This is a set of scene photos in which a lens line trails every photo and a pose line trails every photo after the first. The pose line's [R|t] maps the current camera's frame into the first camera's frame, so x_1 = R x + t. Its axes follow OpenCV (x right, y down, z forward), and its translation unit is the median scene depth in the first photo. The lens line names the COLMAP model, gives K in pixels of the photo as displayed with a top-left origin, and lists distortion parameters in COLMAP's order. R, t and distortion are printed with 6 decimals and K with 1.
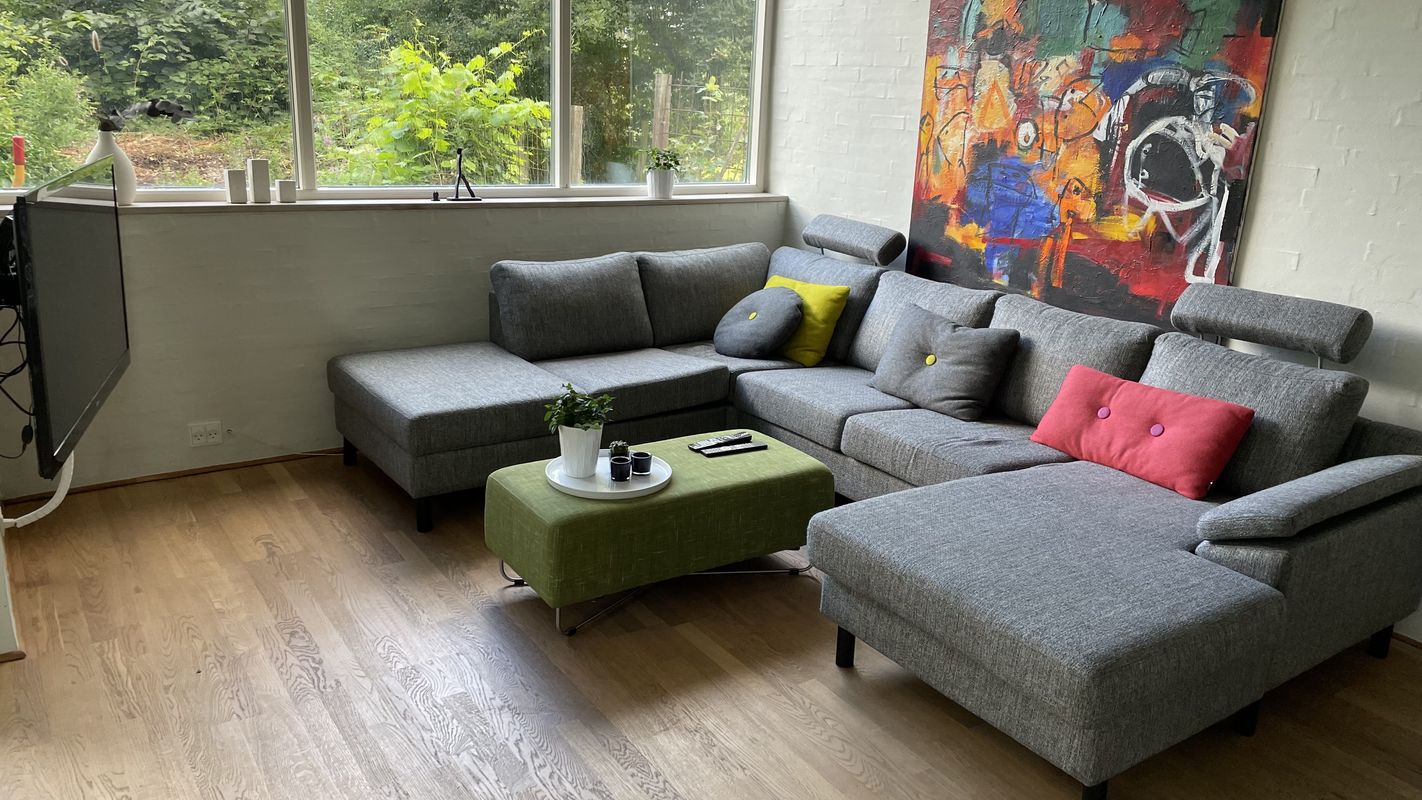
lens RADIAL K [[1079.0, 0, 714.7], [0, 1079.0, 395.3], [0, 0, 1]] dist [0.039996, -0.011744]
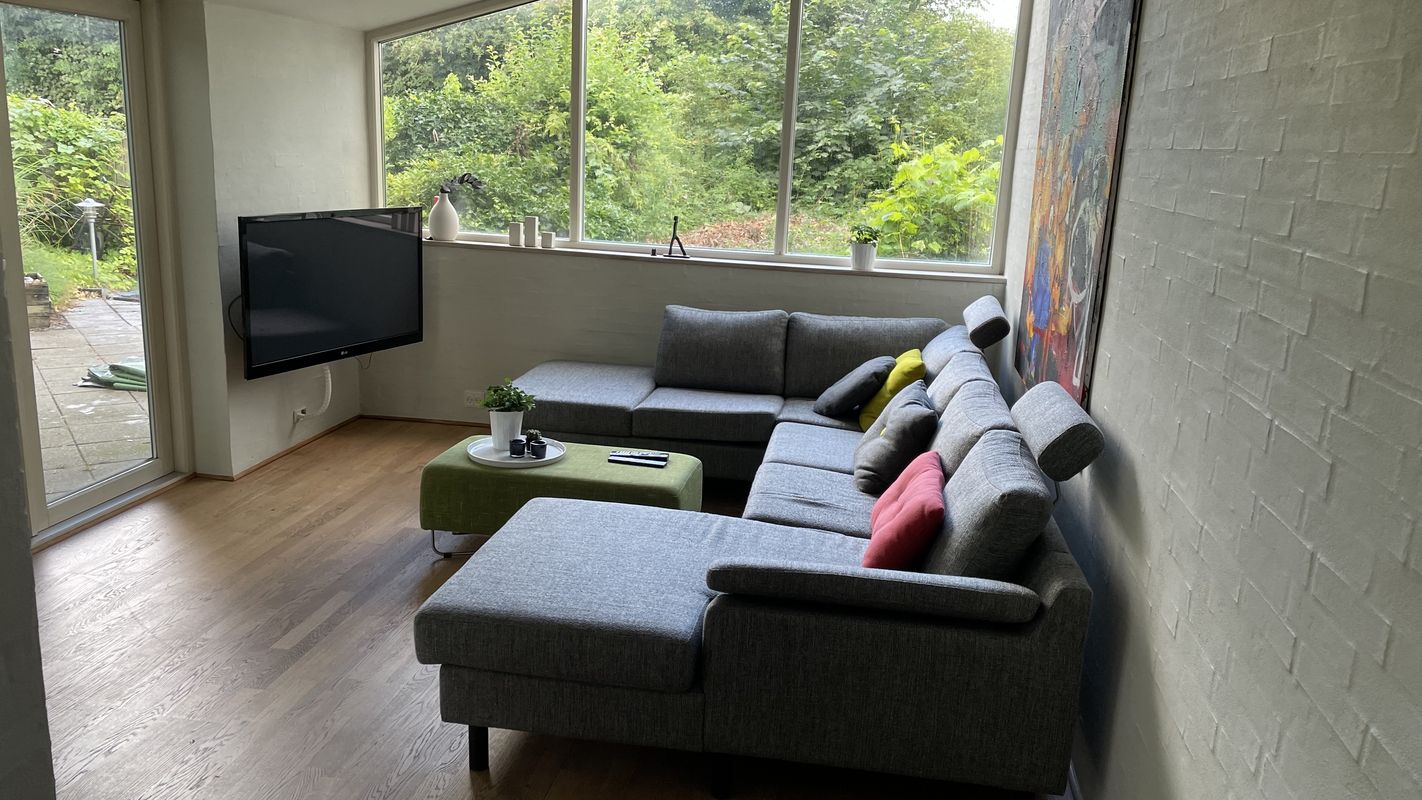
lens RADIAL K [[1079.0, 0, 715.3], [0, 1079.0, 398.1], [0, 0, 1]] dist [0.039996, -0.011744]
pose [[0.719202, 0.146652, -0.679148, 0.743133], [-0.203529, 0.979060, -0.004118, -0.026568], [0.664323, 0.141188, 0.733990, 0.149640]]
